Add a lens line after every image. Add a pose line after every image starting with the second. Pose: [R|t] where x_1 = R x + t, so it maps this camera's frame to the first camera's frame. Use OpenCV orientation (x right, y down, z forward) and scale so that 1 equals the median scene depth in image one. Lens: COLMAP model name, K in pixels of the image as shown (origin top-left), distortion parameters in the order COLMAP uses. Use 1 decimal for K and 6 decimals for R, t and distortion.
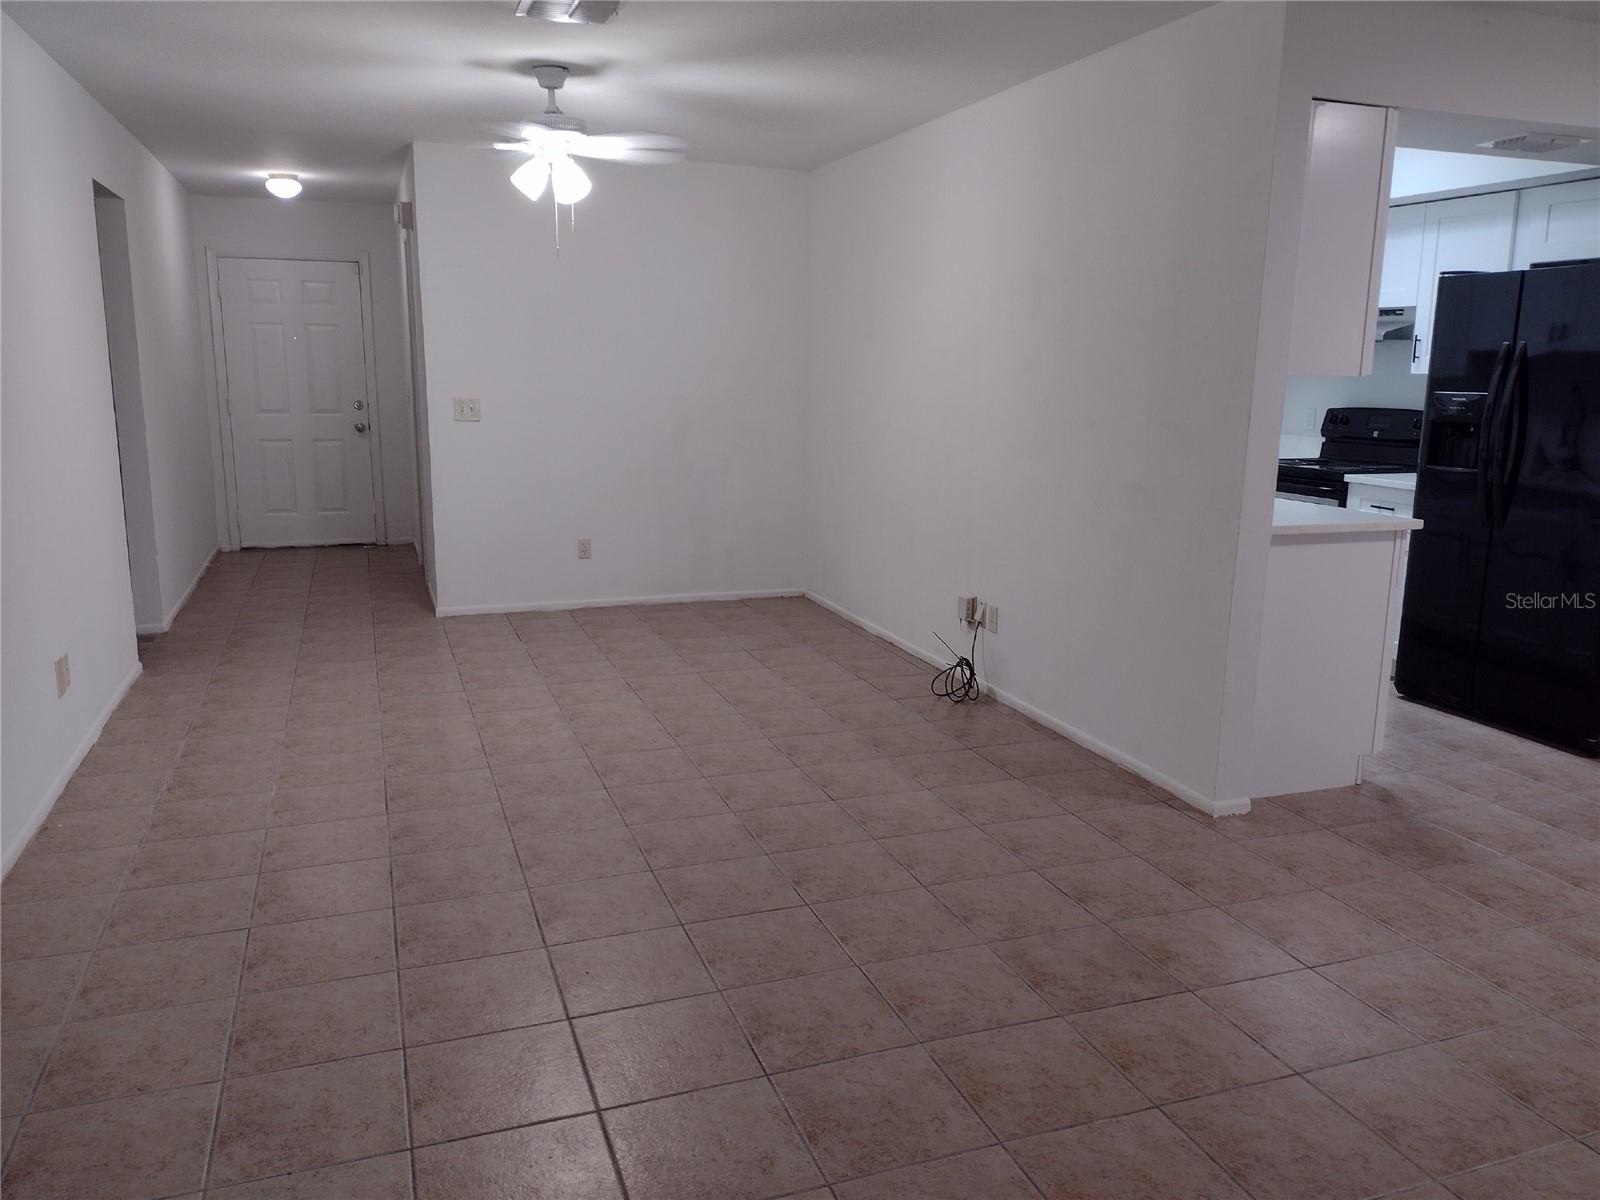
lens RADIAL K [[1196.6, 0, 800.0], [0, 1196.6, 600.0], [0, 0, 1]] dist [0.059055, -0.069732]
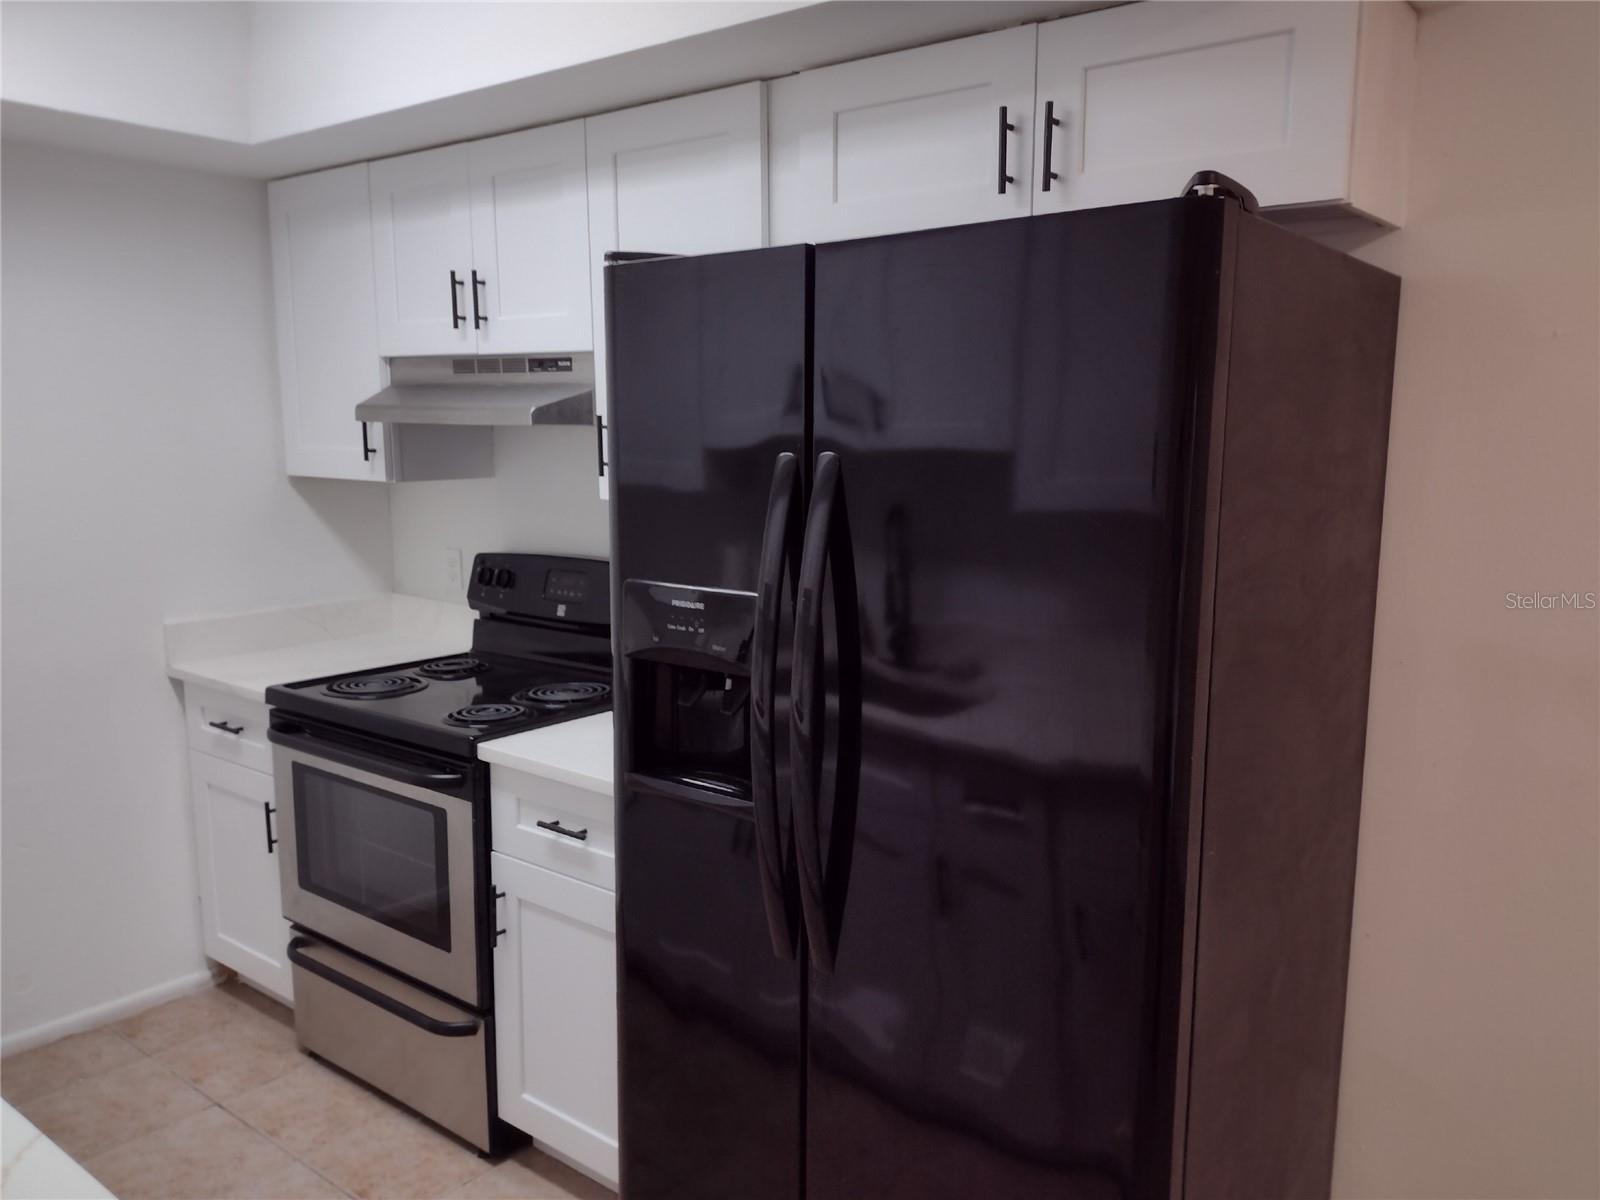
lens RADIAL K [[1196.6, 0, 800.0], [0, 1196.6, 600.0], [0, 0, 1]] dist [0.059055, -0.069732]
pose [[0.849654, -0.081550, 0.520996, 0.294216], [0.104052, 0.994473, -0.014029, -0.120145], [-0.516973, 0.066131, 0.853444, 0.515388]]
